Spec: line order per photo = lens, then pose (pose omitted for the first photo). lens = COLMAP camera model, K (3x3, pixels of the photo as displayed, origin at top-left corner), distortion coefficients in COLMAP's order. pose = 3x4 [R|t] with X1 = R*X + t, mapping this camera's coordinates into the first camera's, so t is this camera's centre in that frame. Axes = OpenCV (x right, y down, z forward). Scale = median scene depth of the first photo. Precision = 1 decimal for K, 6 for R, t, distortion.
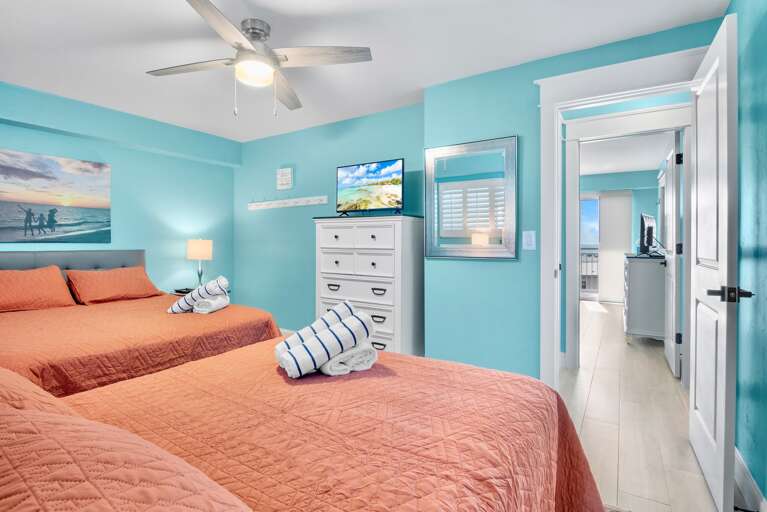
lens RADIAL K [[385.2, 0, 382.5], [0, 385.2, 252.5], [0, 0, 1]] dist [-0.021299, 0.001190]
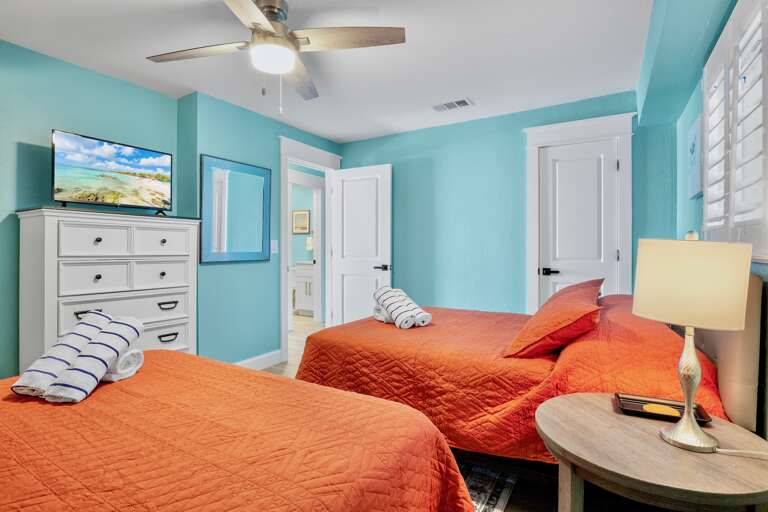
lens RADIAL K [[385.7, 0, 384.5], [0, 385.7, 250.9], [0, 0, 1]] dist [-0.021299, 0.001190]
pose [[-0.017045, -0.008665, 0.999817, -0.824190], [0.019196, 0.999775, 0.008992, -0.017429], [-0.999670, 0.019345, -0.016875, 0.505291]]
